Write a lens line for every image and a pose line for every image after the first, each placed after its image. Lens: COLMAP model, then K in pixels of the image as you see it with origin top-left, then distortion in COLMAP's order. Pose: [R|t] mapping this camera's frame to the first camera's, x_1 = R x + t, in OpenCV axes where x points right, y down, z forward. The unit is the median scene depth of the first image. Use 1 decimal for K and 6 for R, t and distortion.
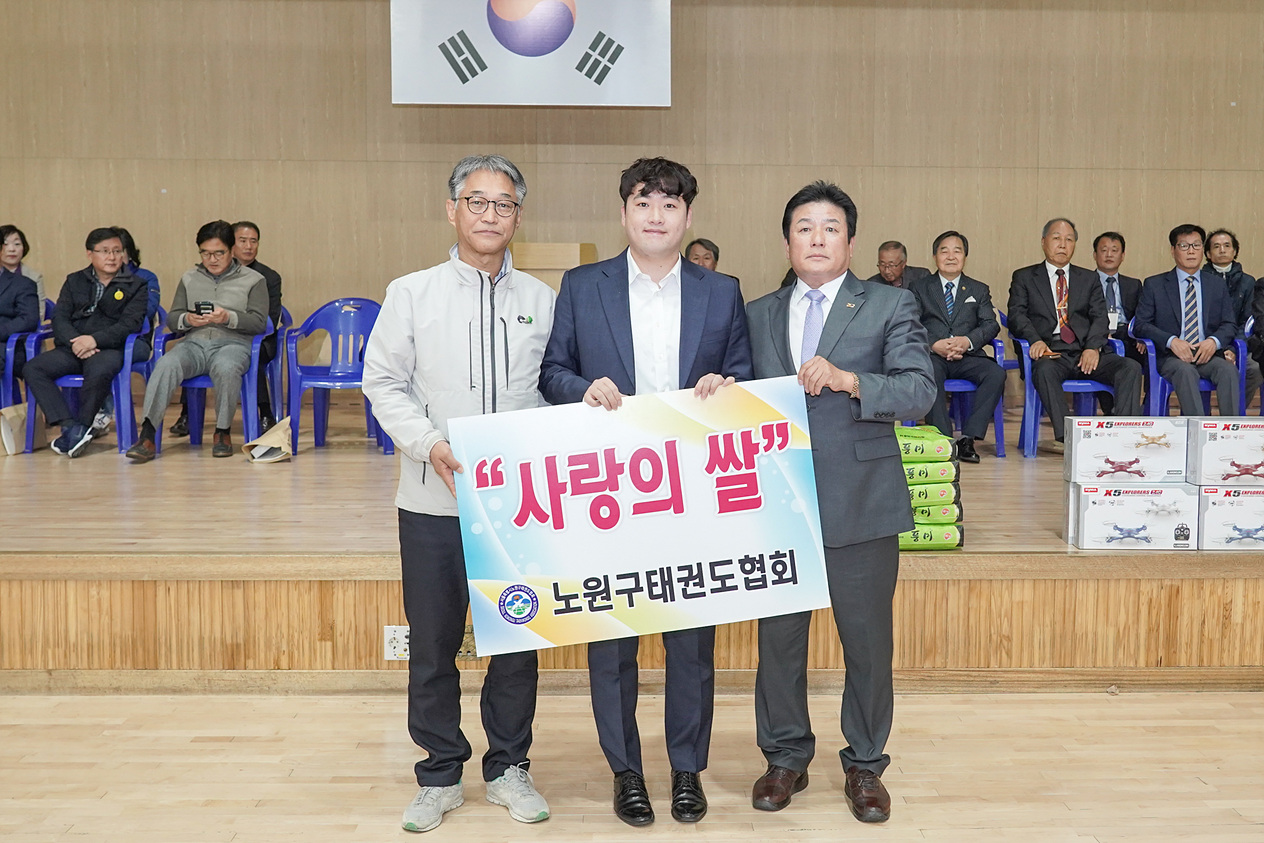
lens RADIAL K [[1427.1, 0, 648.1], [0, 1427.1, 382.7], [0, 0, 1]] dist [-0.025667, 0.000000]
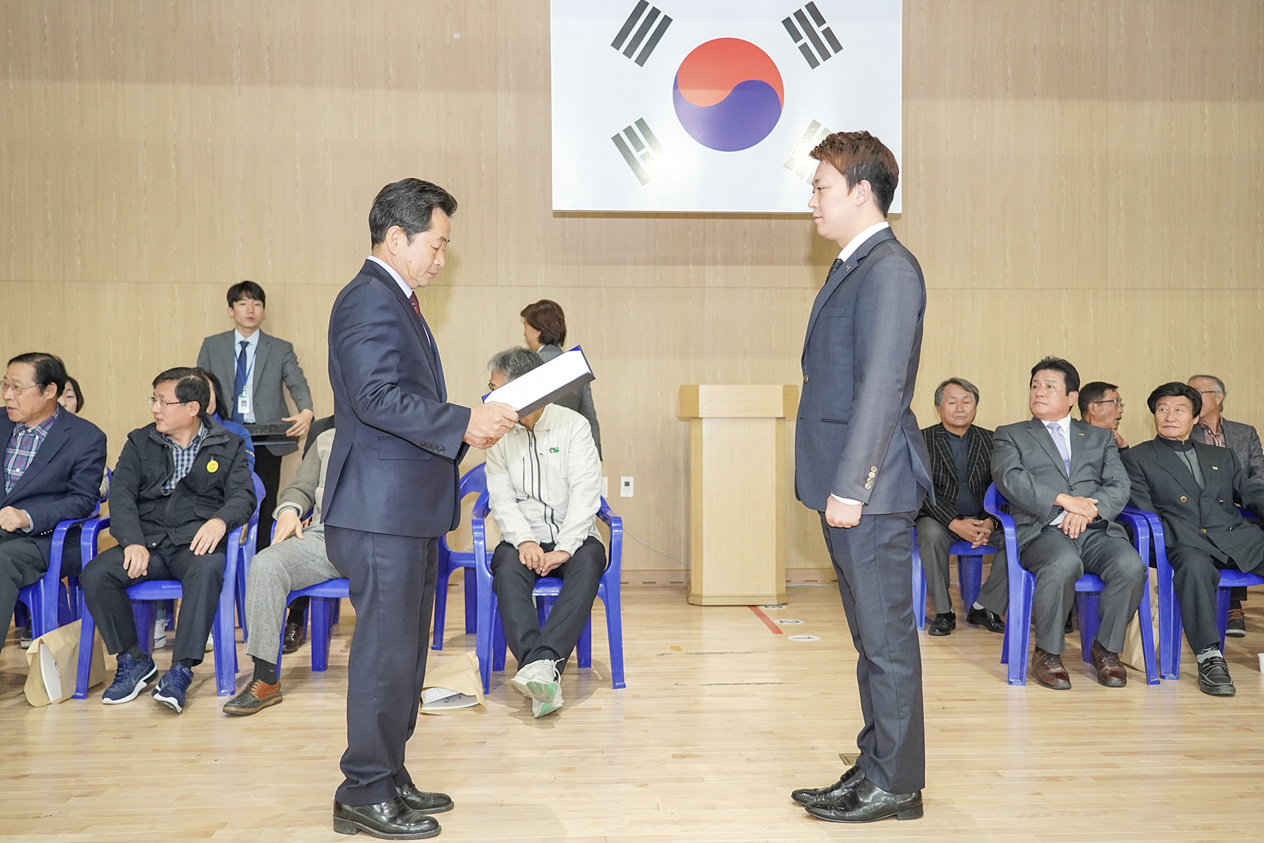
lens RADIAL K [[1237.9, 0, 635.2], [0, 1237.9, 420.5], [0, 0, 1]] dist [0.034105, 0.000000]
pose [[0.999160, -0.008632, 0.040062, -0.149240], [0.011239, 0.997801, -0.065325, -0.031468], [-0.039410, 0.065720, 0.997060, 0.295838]]
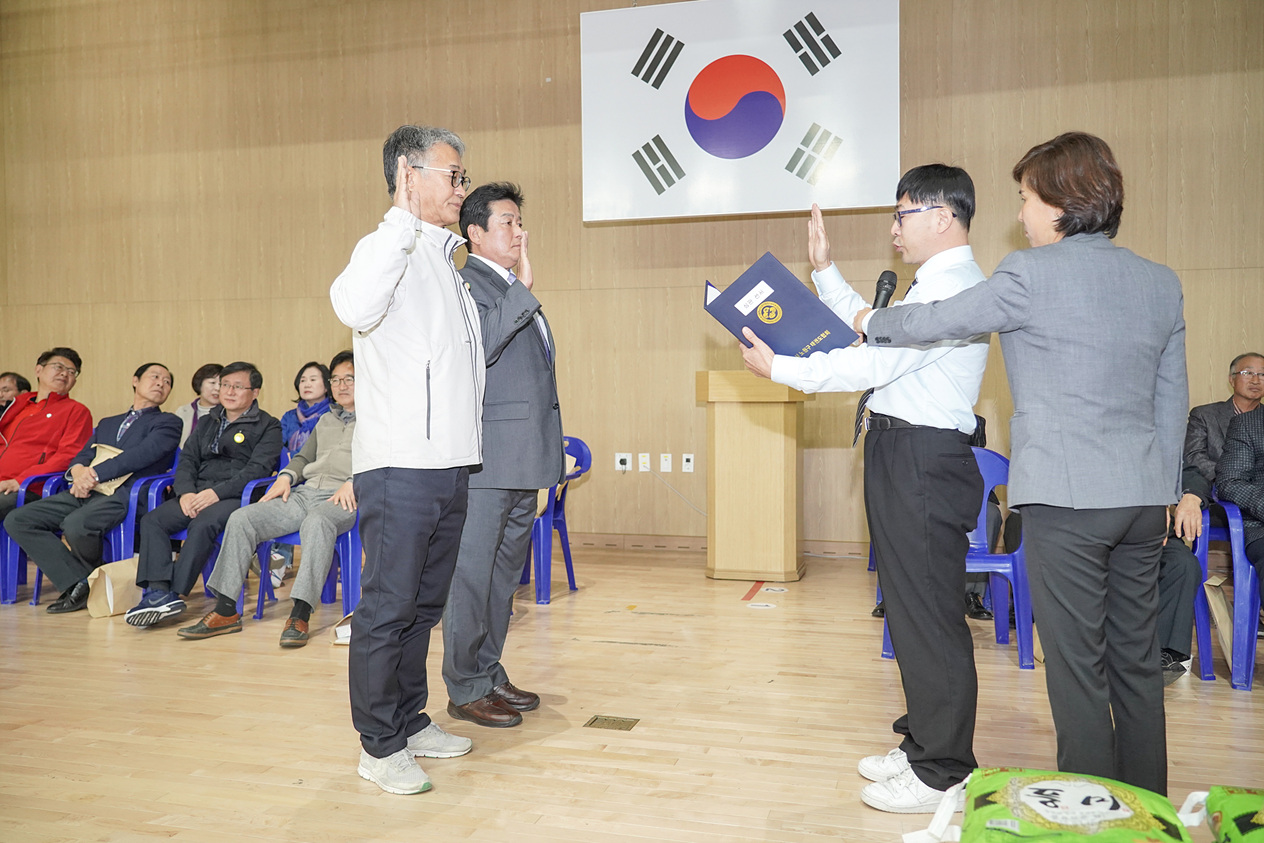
lens RADIAL K [[1026.0, 0, 634.2], [0, 1026.0, 417.0], [0, 0, 1]] dist [0.018099, 0.003343]
pose [[0.957007, -0.004299, -0.290032, 0.037528], [-0.012993, 0.998251, -0.057670, -0.030844], [0.289772, 0.058959, 0.955278, 0.358269]]
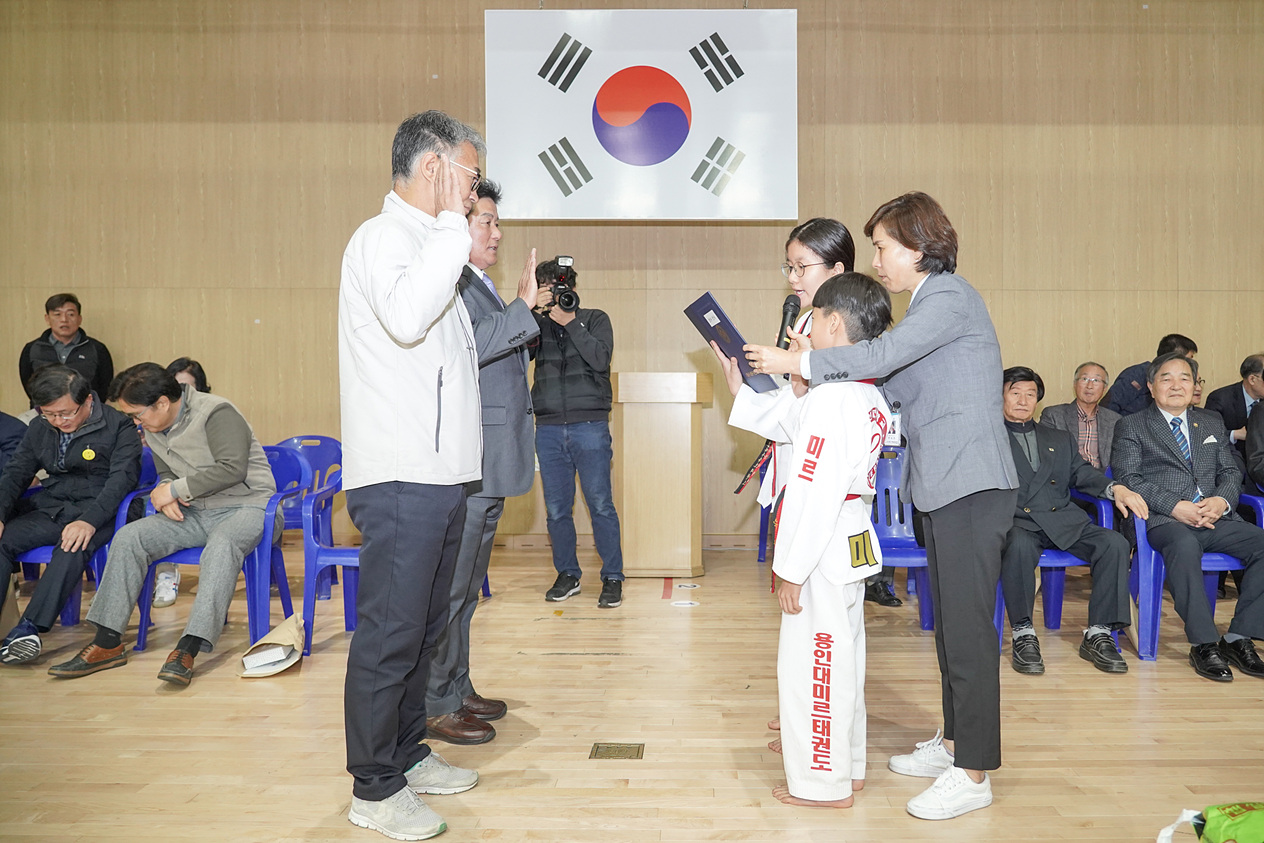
lens RADIAL K [[928.1, 0, 686.7], [0, 928.1, 404.4], [0, 0, 1]] dist [-0.021152, 0.015794]
pose [[0.999639, -0.005436, -0.026317, -0.035980], [0.003634, 0.997676, -0.068035, -0.036057], [0.026625, 0.067915, 0.997336, 0.394498]]
